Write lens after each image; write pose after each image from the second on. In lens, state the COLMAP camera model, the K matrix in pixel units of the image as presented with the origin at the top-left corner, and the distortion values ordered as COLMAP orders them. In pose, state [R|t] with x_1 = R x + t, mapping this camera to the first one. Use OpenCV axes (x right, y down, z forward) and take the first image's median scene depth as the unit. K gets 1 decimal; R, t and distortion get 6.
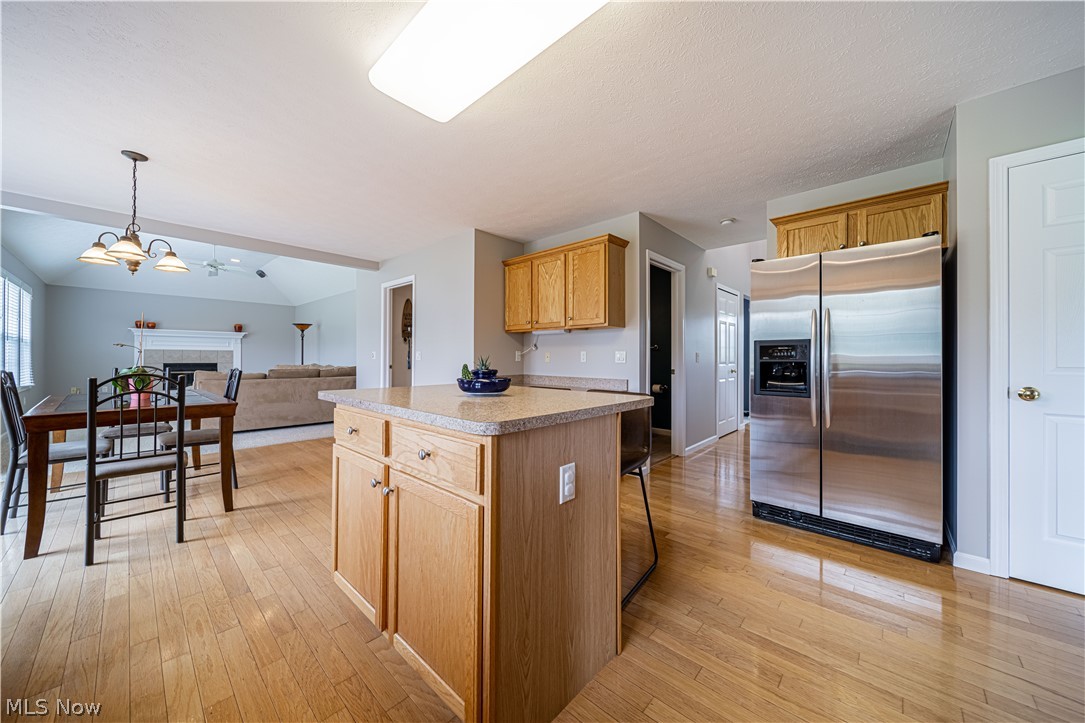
lens RADIAL K [[385.0, 0, 545.6], [0, 385.0, 355.5], [0, 0, 1]] dist [0.000066, -0.000158]
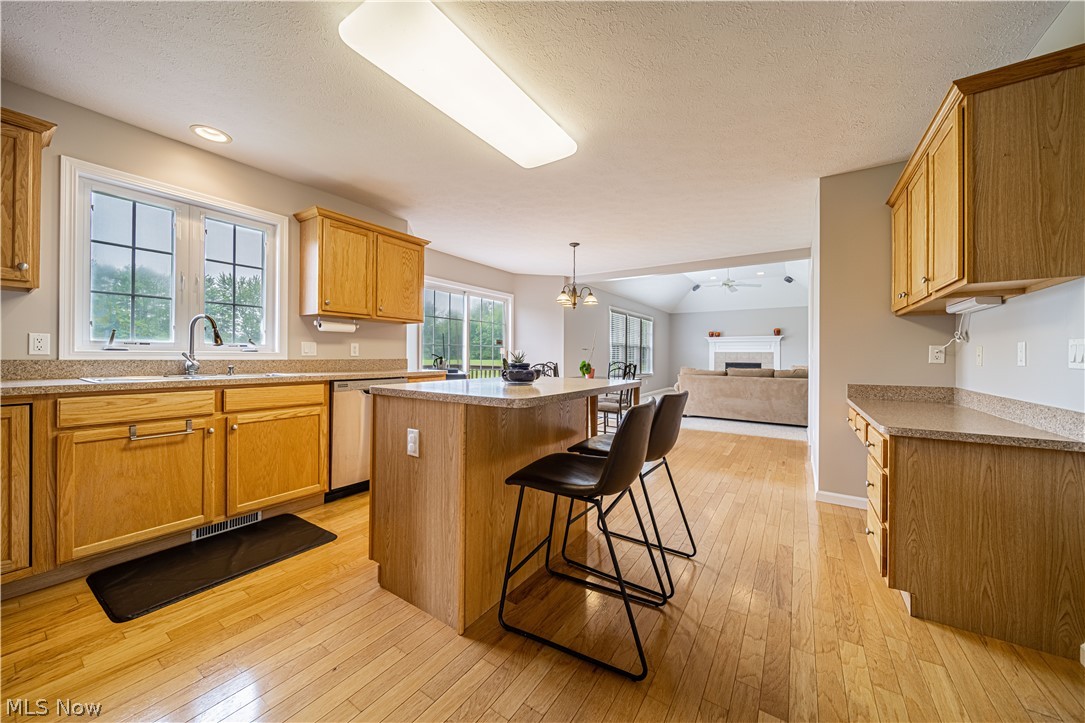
lens RADIAL K [[385.0, 0, 545.2], [0, 385.0, 358.3], [0, 0, 1]] dist [0.000066, -0.000158]
pose [[0.147223, 0.002897, -0.989099, 0.347769], [-0.002267, 0.999994, 0.002591, 0.006281], [0.989101, 0.001861, 0.147229, 0.296838]]
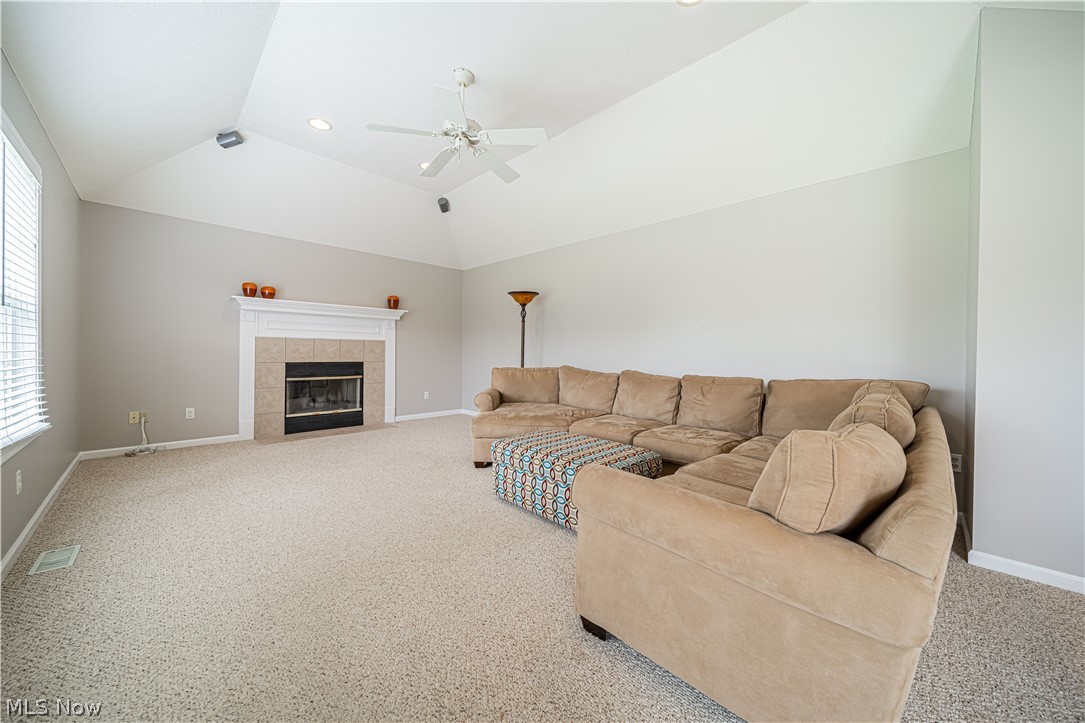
lens RADIAL K [[385.0, 0, 545.7], [0, 385.0, 352.6], [0, 0, 1]] dist [0.000066, -0.000158]
pose [[0.999268, 0.006649, -0.037665, -0.929321], [-0.006303, 0.999937, 0.009303, -0.002385], [0.037725, -0.009058, 0.999247, 0.719489]]
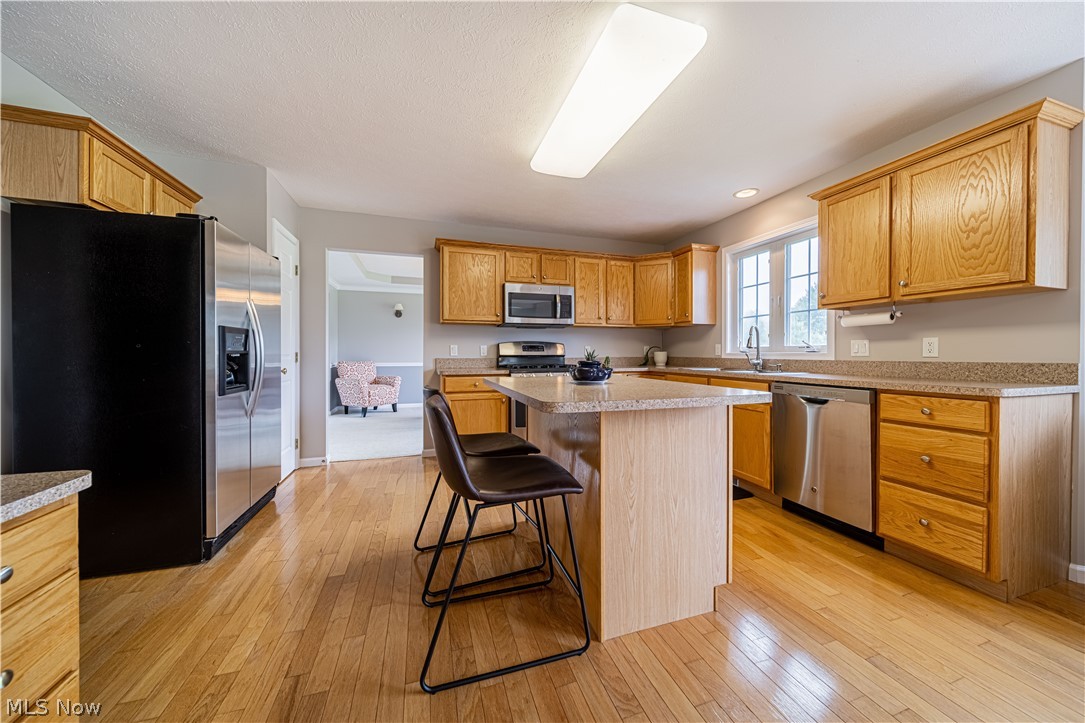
lens RADIAL K [[385.0, 0, 547.6], [0, 385.0, 357.3], [0, 0, 1]] dist [0.000066, -0.000158]
pose [[-0.865115, -0.013459, 0.501393, -0.192286], [-0.011227, 0.999909, 0.007469, 0.006949], [-0.501448, 0.000833, -0.865188, 0.666582]]
